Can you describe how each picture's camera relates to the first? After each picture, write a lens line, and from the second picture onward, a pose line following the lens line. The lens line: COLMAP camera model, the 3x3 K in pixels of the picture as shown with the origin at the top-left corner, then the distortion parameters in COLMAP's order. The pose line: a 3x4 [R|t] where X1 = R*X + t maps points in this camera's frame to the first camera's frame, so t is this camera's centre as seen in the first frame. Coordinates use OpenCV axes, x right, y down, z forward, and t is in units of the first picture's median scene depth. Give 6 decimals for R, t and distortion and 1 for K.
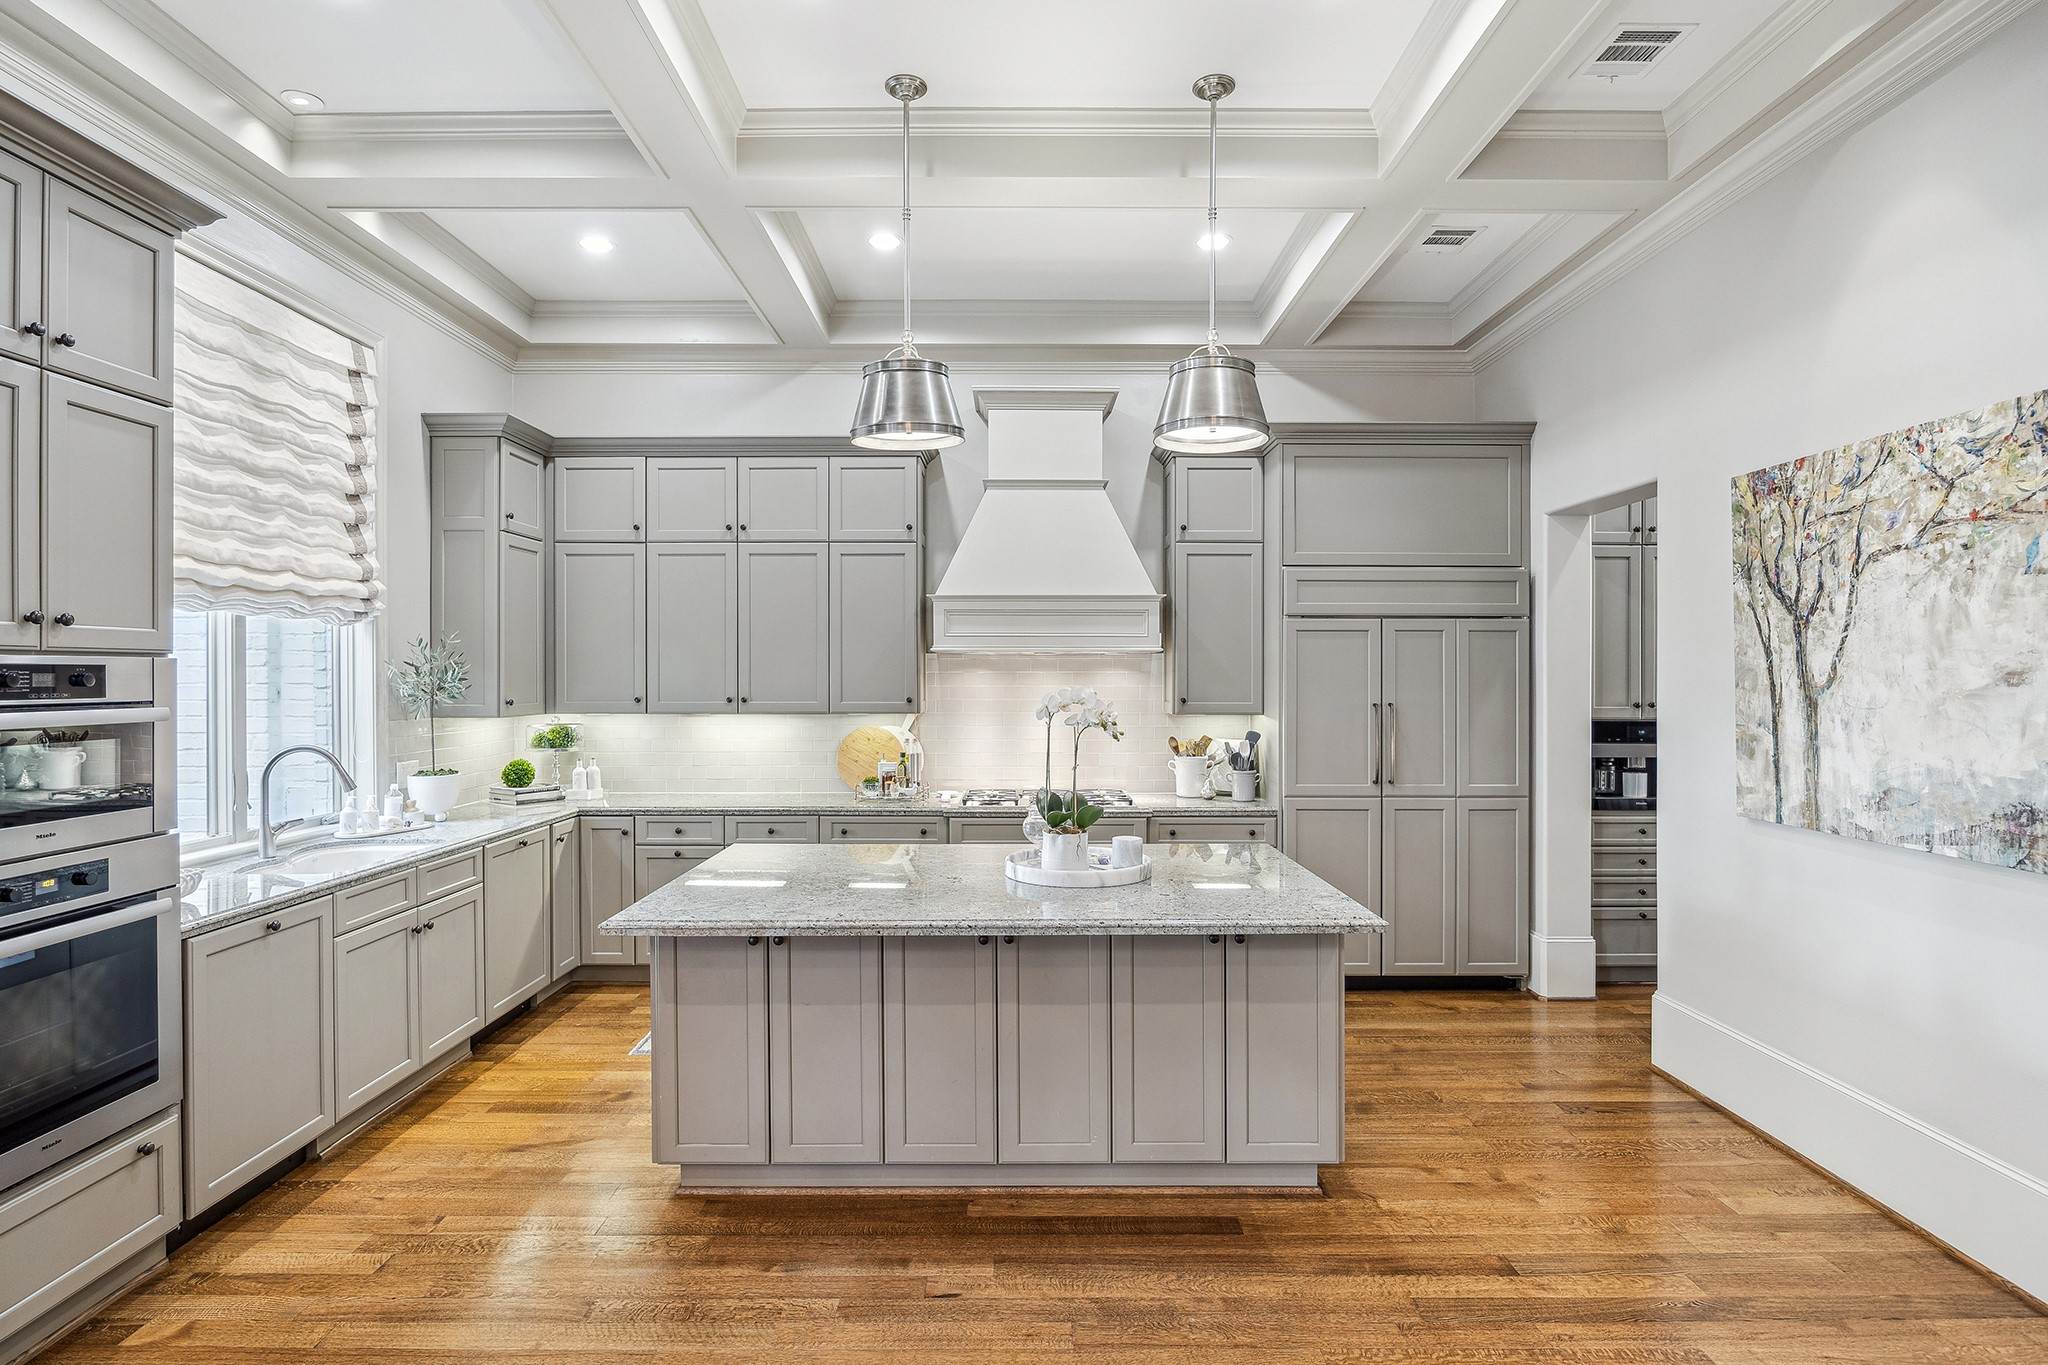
lens RADIAL K [[1035.4, 0, 1030.2], [0, 1035.4, 683.3], [0, 0, 1]] dist [-0.000287, -0.002870]
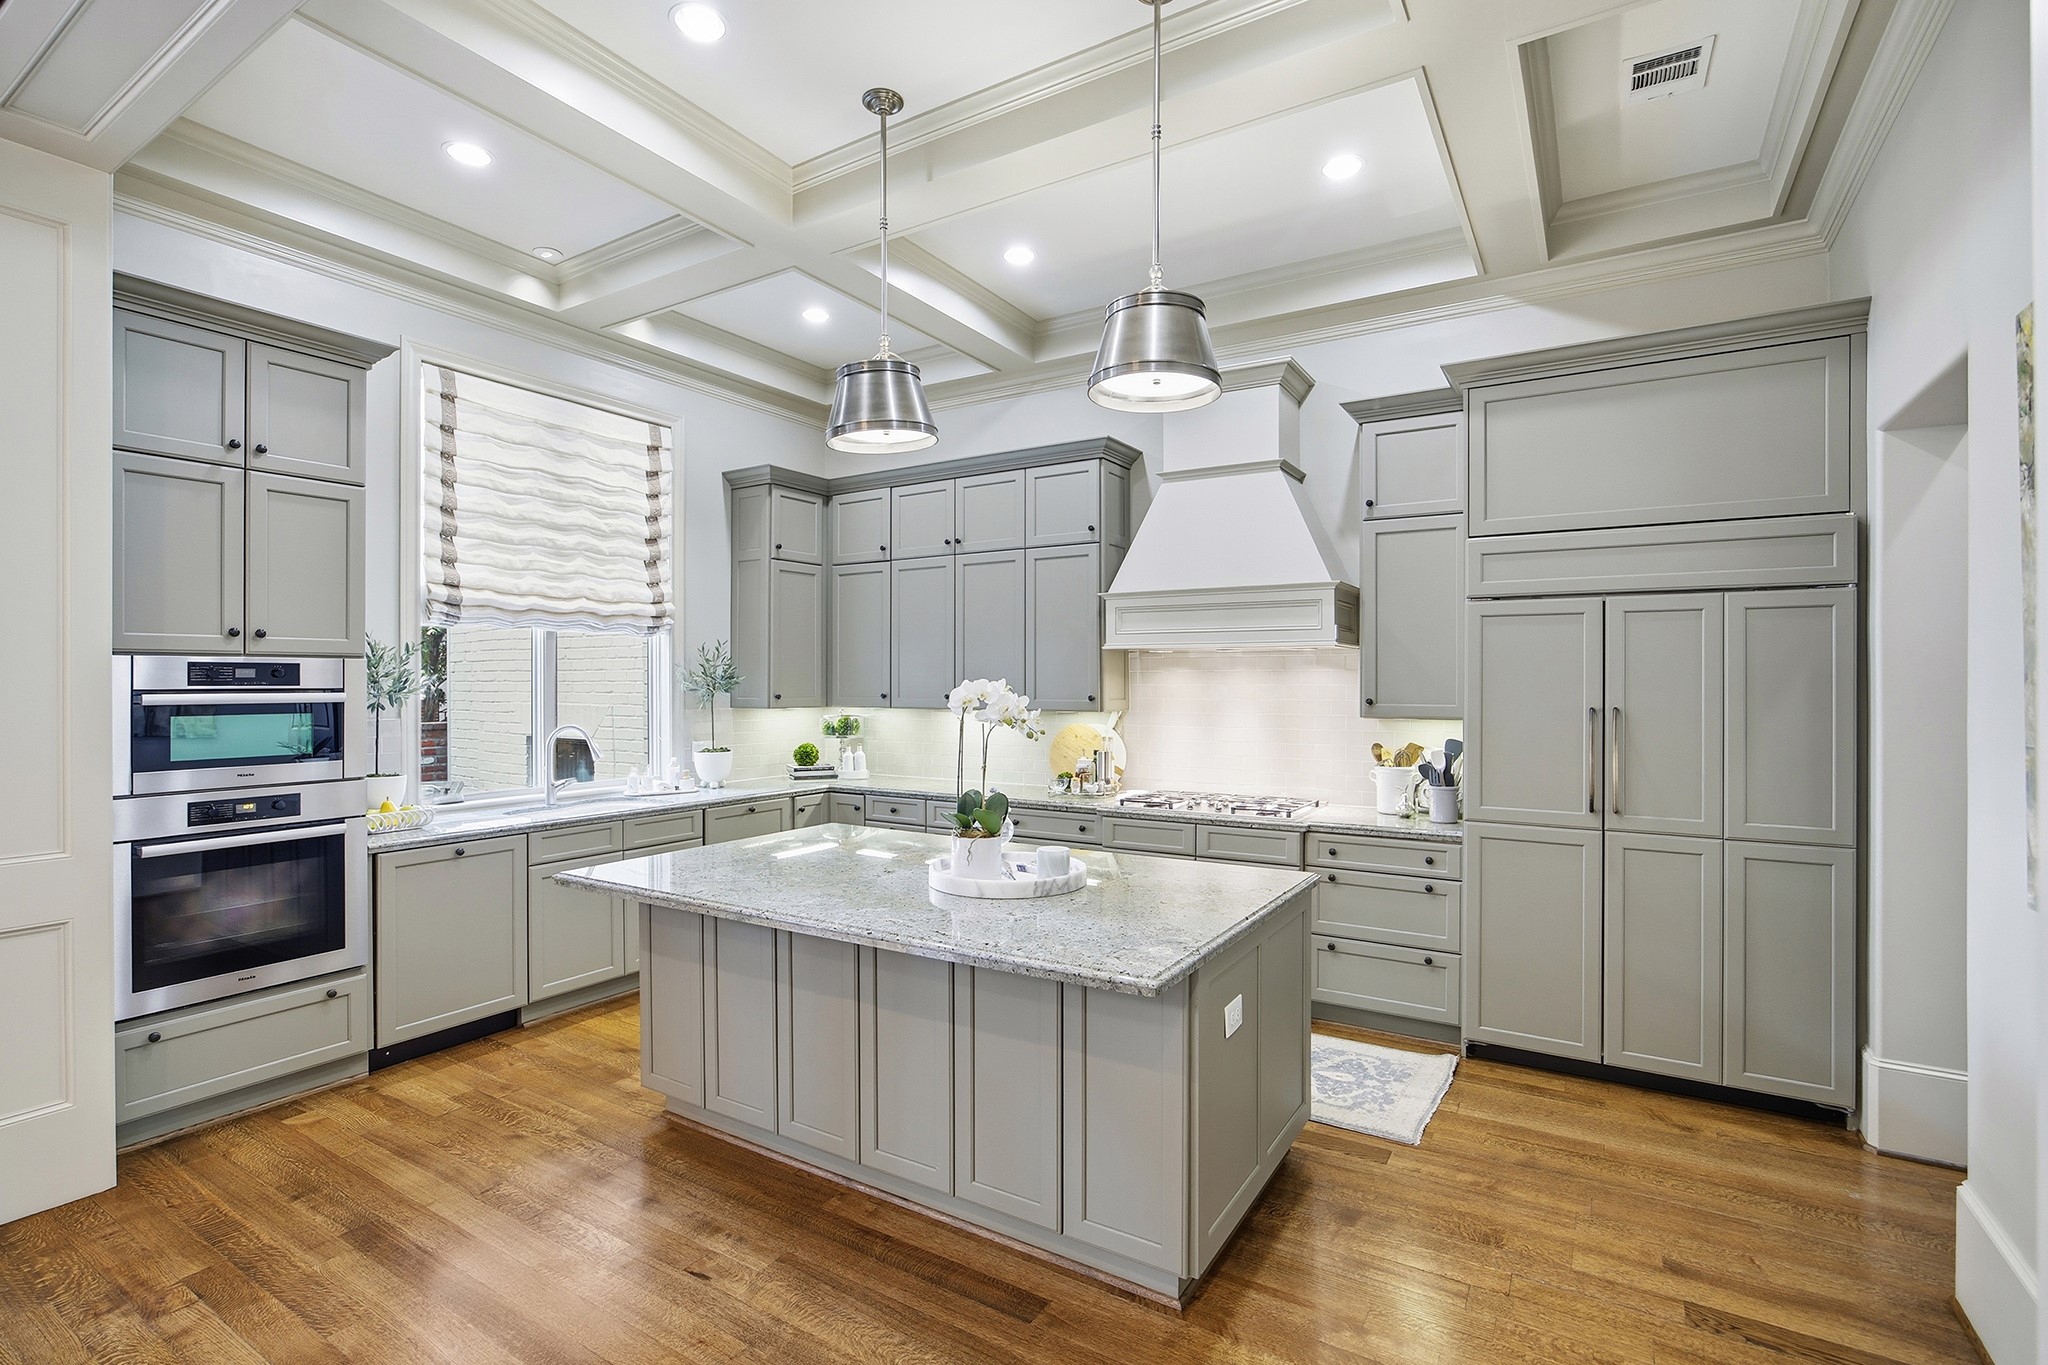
lens RADIAL K [[939.2, 0, 1027.9], [0, 939.2, 687.1], [0, 0, 1]] dist [-0.015287, 0.004915]
pose [[0.852429, 0.003101, -0.522834, 0.420475], [-0.003541, 0.999994, 0.000158, 0.007362], [0.522831, 0.001716, 0.852434, 0.240231]]
